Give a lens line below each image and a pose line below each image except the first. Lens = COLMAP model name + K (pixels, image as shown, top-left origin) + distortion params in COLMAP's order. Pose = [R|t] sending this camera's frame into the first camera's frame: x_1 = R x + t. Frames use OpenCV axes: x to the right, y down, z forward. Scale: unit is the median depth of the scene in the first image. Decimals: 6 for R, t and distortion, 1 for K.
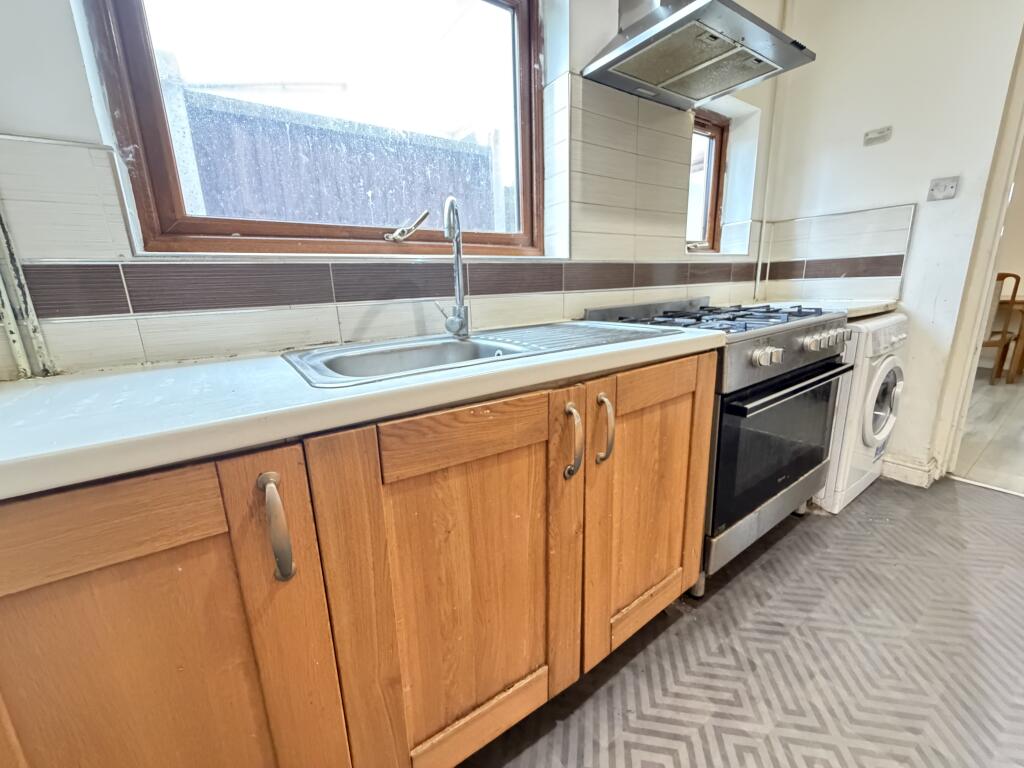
lens RADIAL K [[407.7, 0, 508.3], [0, 407.7, 383.9], [0, 0, 1]] dist [0.000427, -0.000081]
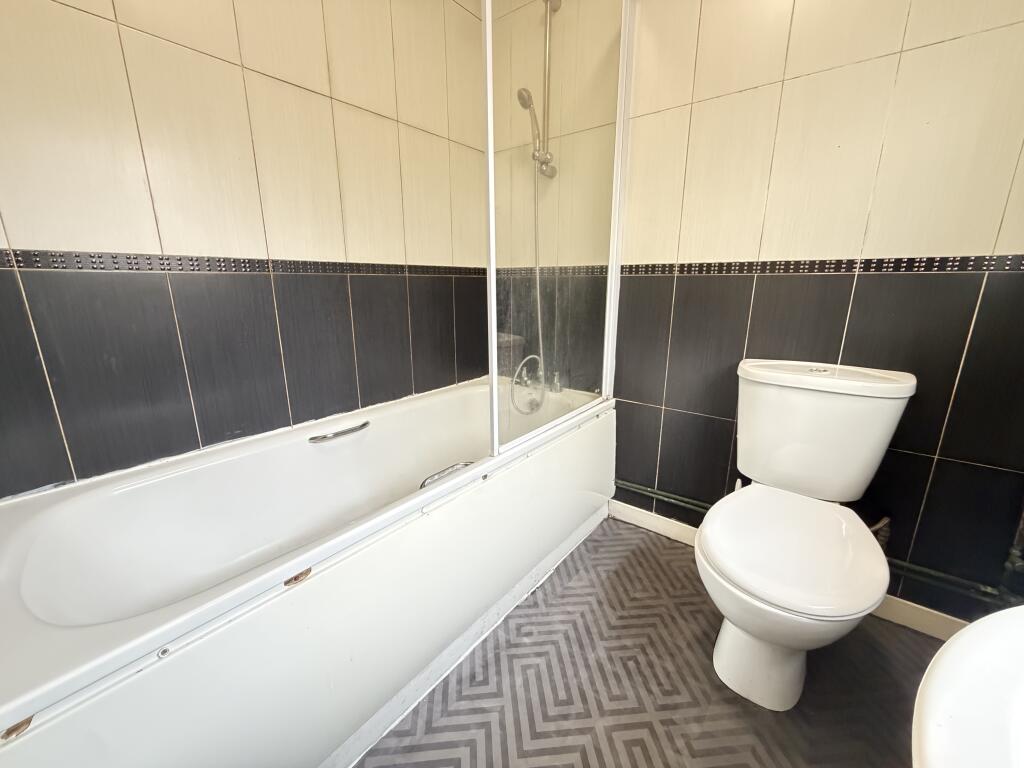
lens RADIAL K [[407.7, 0, 508.3], [0, 407.7, 383.9], [0, 0, 1]] dist [0.000427, -0.000081]
pose [[-0.955556, 0.108306, -0.274196, 1.092369], [-0.033340, 0.884408, 0.465523, -0.308317], [0.292920, 0.453974, -0.841490, 1.114138]]
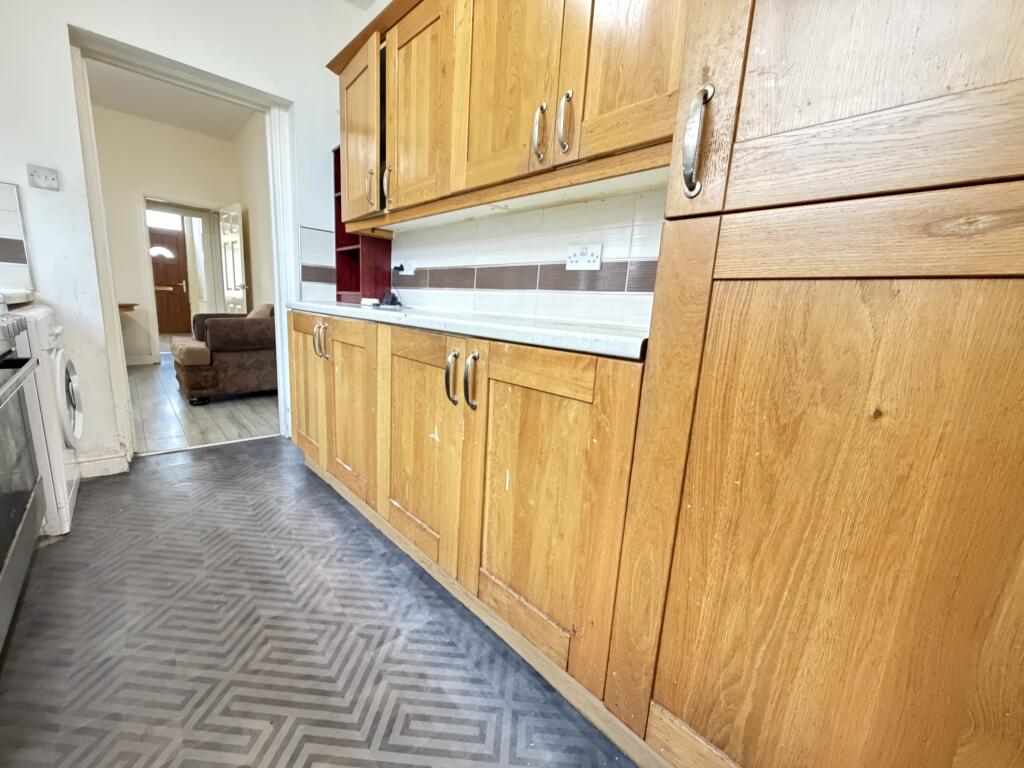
lens RADIAL K [[407.7, 0, 508.3], [0, 407.7, 383.9], [0, 0, 1]] dist [0.000427, -0.000081]
pose [[-0.137943, -0.157784, 0.977791, -0.159093], [0.182045, 0.966371, 0.181623, 0.032744], [-0.973566, 0.203056, -0.104581, 0.145464]]
